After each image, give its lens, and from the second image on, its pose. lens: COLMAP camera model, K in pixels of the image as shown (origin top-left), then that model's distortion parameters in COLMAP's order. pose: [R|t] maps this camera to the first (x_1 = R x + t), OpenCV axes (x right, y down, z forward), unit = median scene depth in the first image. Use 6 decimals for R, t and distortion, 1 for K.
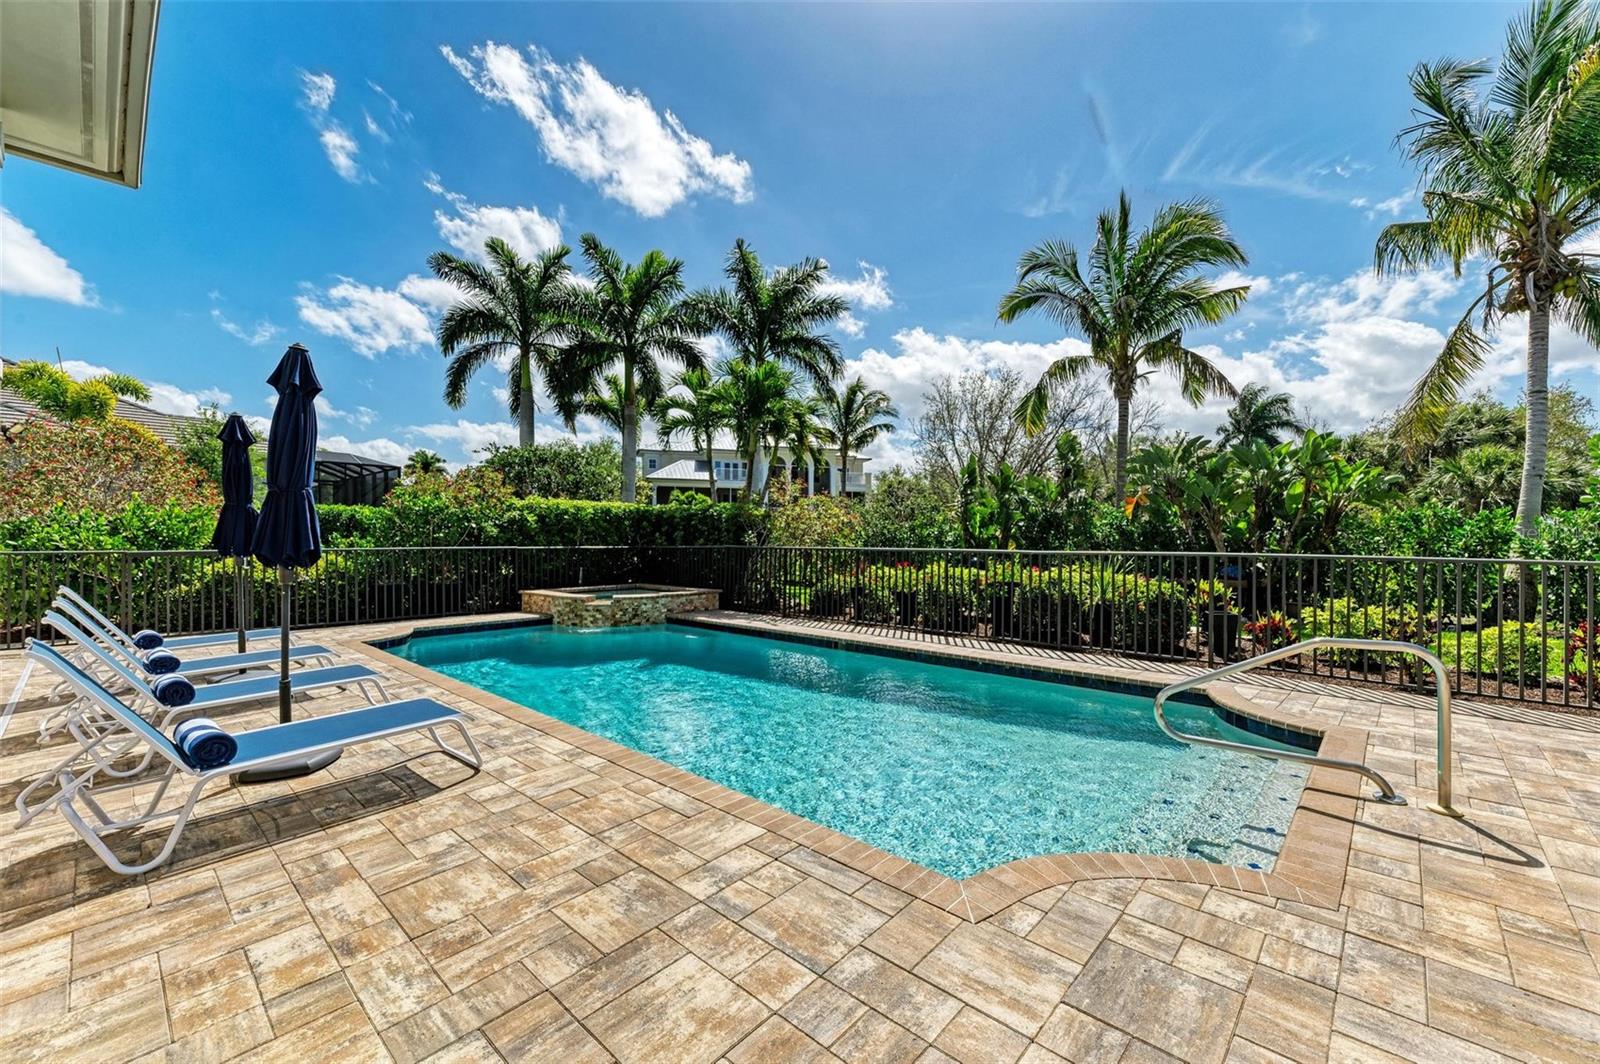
lens RADIAL K [[643.0, 0, 800.6], [0, 643.0, 538.5], [0, 0, 1]] dist [0.028827, -0.012266]
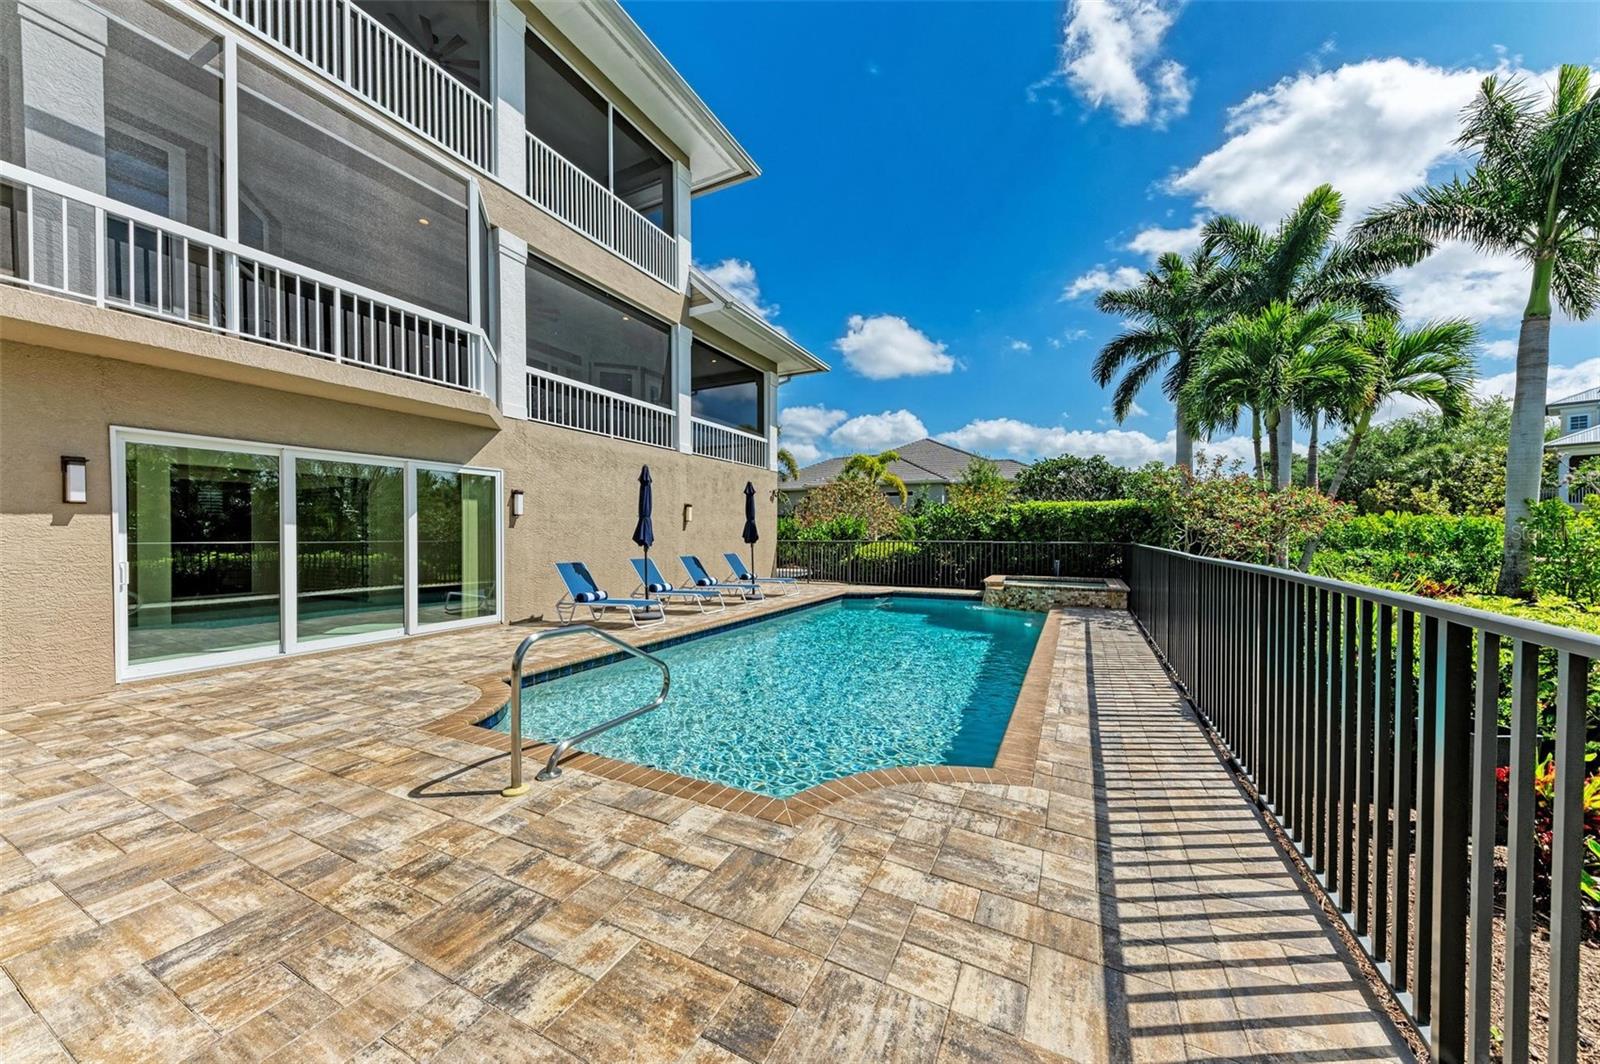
lens RADIAL K [[548.2, 0, 802.4], [0, 548.2, 537.8], [0, 0, 1]] dist [0.011269, -0.000078]
pose [[0.278500, 0.003694, -0.960429, 0.634848], [0.002031, 0.999988, 0.004435, -0.000511], [0.960434, -0.003185, 0.278489, 0.384469]]
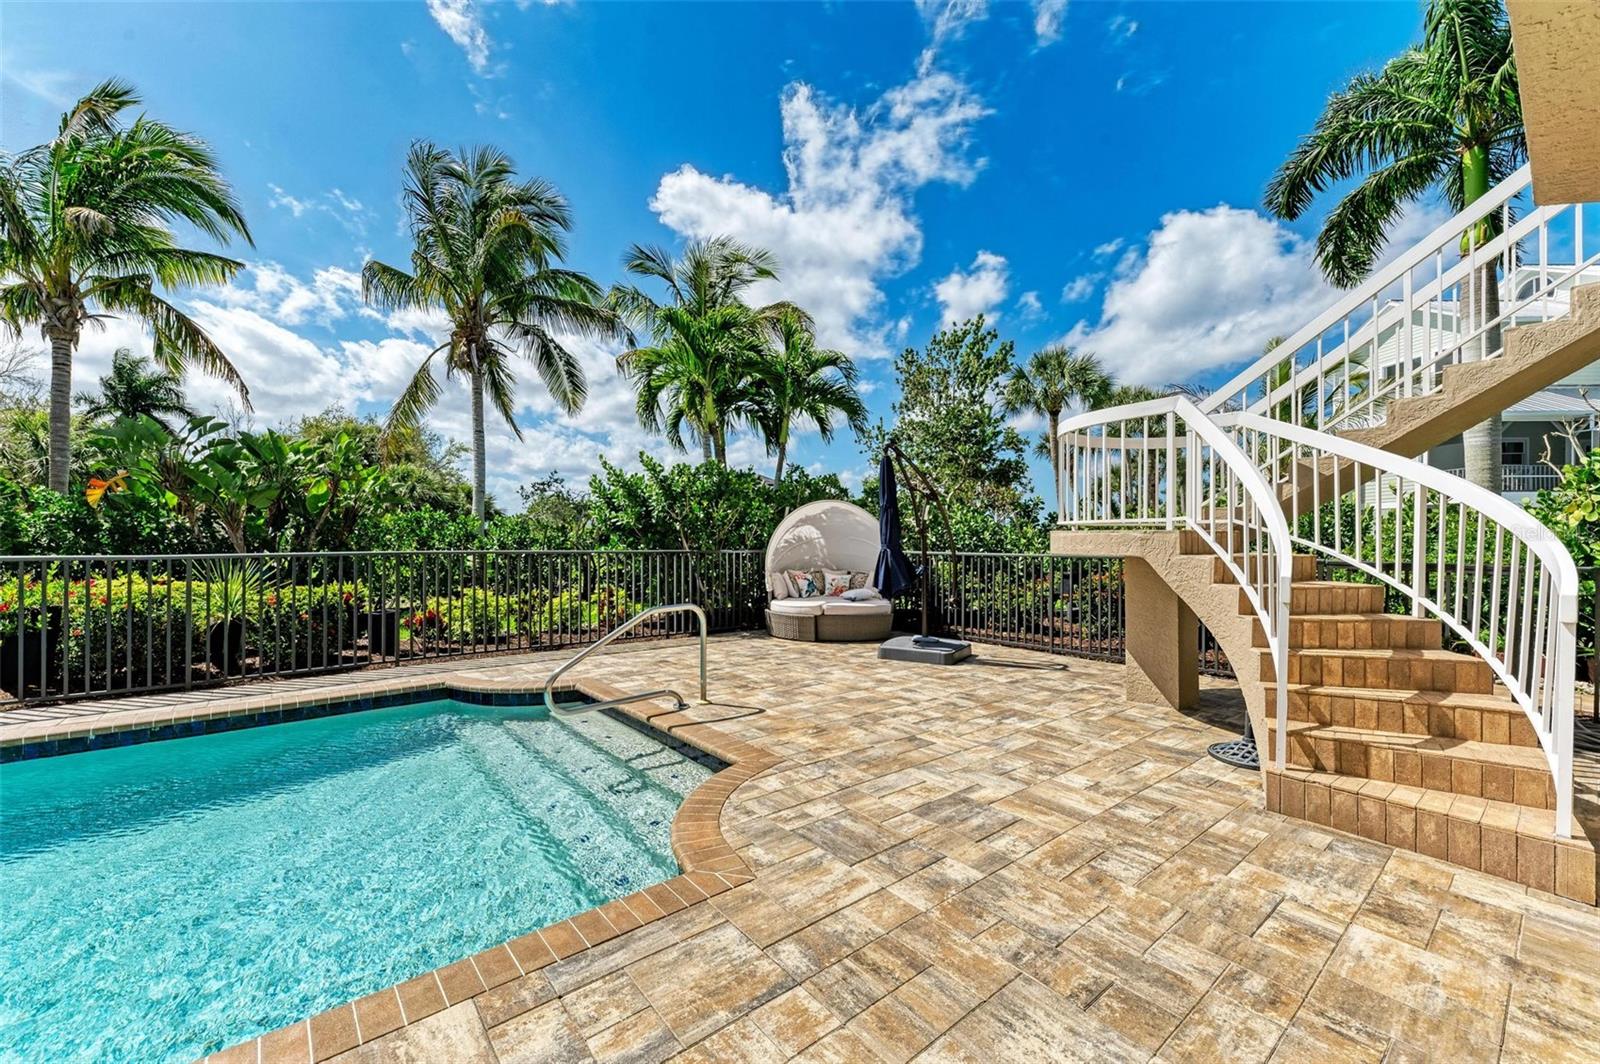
lens RADIAL K [[643.0, 0, 800.6], [0, 643.0, 538.5], [0, 0, 1]] dist [0.028827, -0.012266]
pose [[0.129294, -0.004211, 0.991597, -0.190209], [0.000838, 0.999991, 0.004138, -0.001261], [-0.991606, 0.000296, 0.129296, 0.175315]]
